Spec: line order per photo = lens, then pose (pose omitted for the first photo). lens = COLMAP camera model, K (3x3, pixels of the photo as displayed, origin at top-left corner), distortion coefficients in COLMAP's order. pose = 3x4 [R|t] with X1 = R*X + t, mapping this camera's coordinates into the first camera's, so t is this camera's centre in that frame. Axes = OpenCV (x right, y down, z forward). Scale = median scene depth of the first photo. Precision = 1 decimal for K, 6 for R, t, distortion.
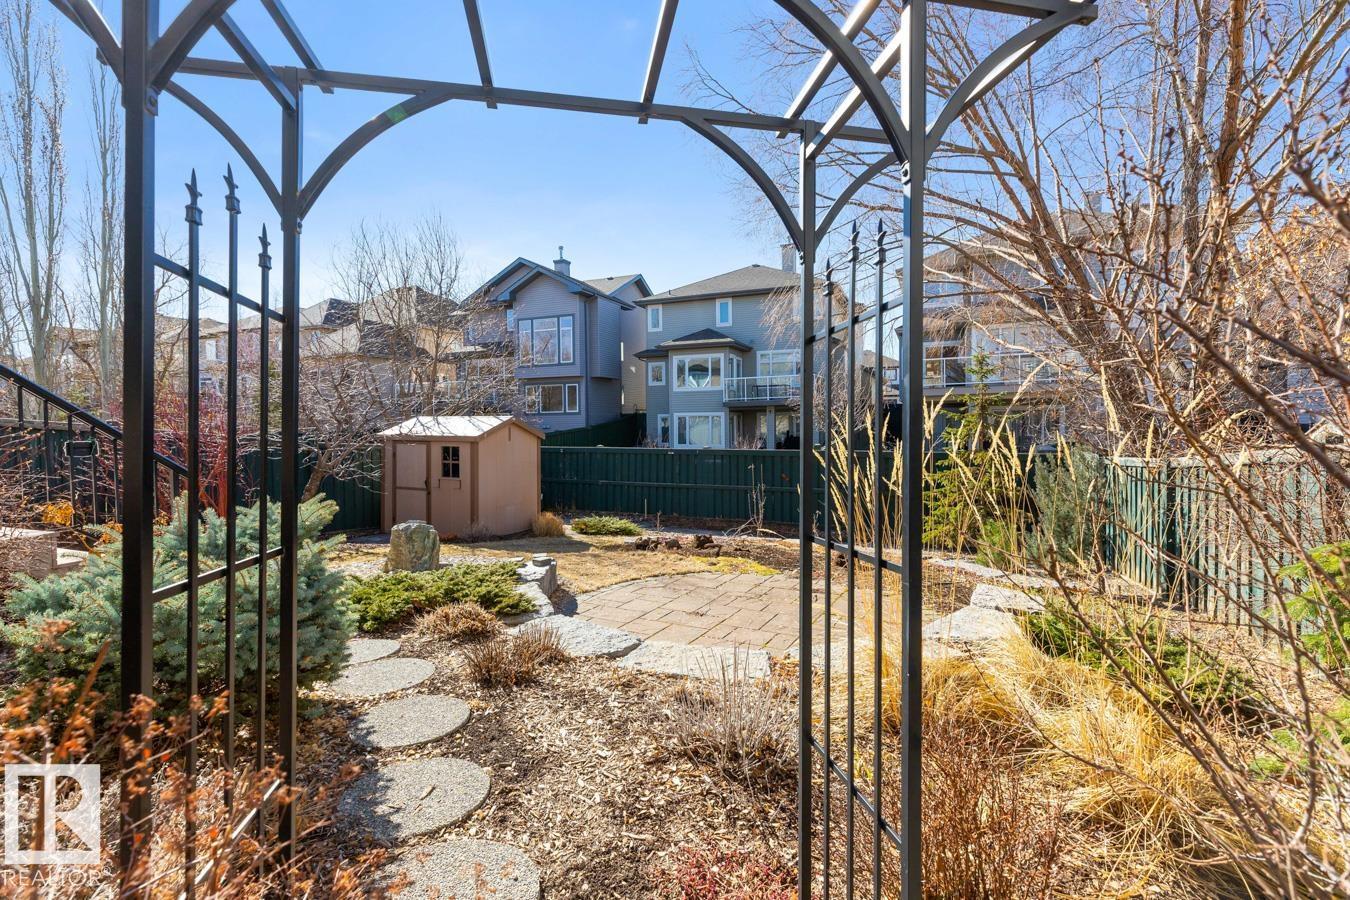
lens RADIAL K [[616.1, 0, 673.1], [0, 616.1, 443.9], [0, 0, 1]] dist [0.006248, 0.000366]
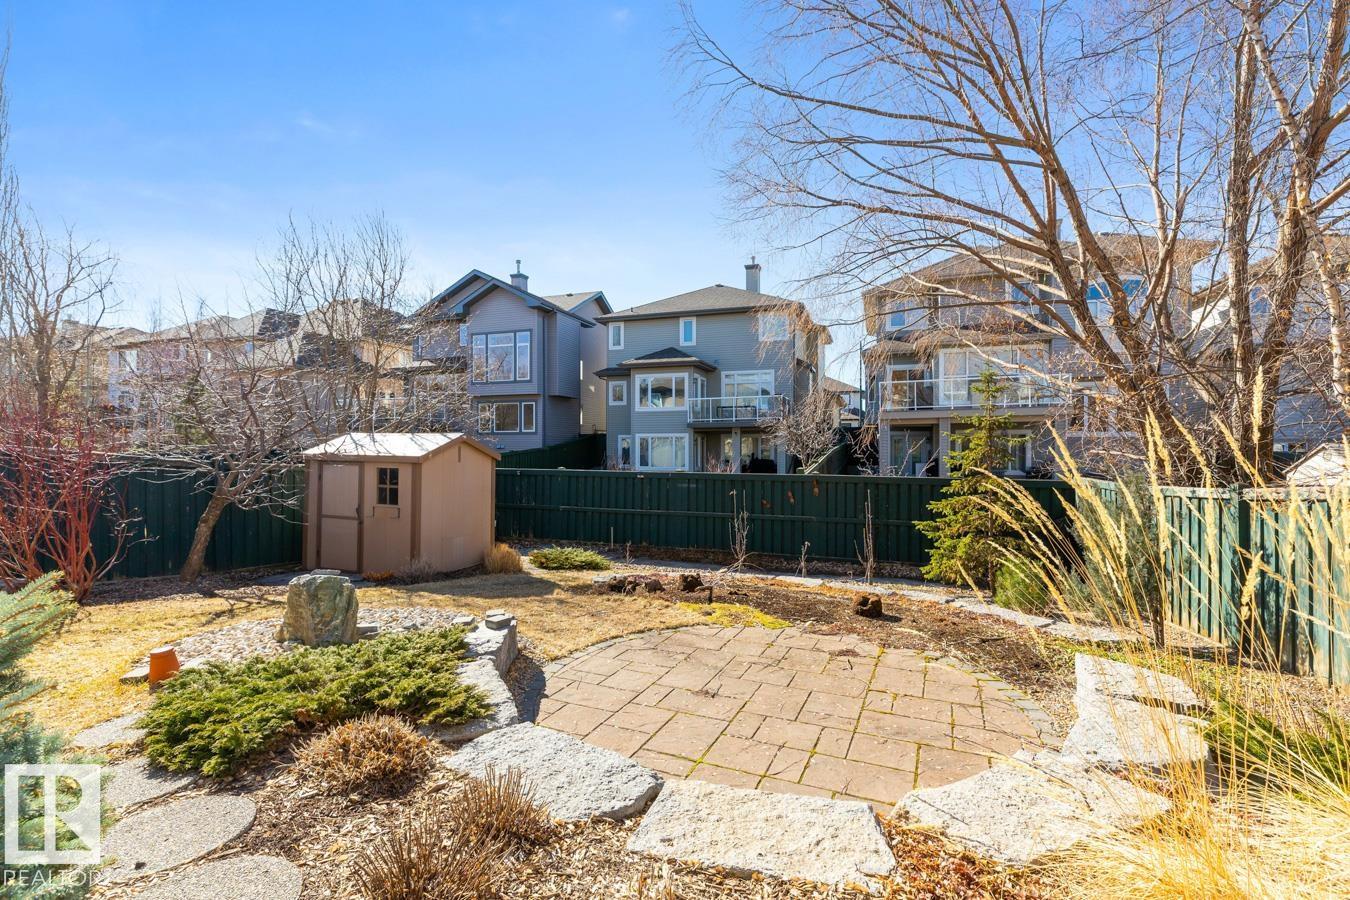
lens RADIAL K [[616.1, 0, 678.9], [0, 616.1, 449.5], [0, 0, 1]] dist [0.006248, 0.000366]
pose [[0.996719, 0.008958, 0.080441, -0.028767], [-0.006852, 0.999628, -0.026418, -0.002037], [-0.080647, 0.025780, 0.996409, 0.117440]]
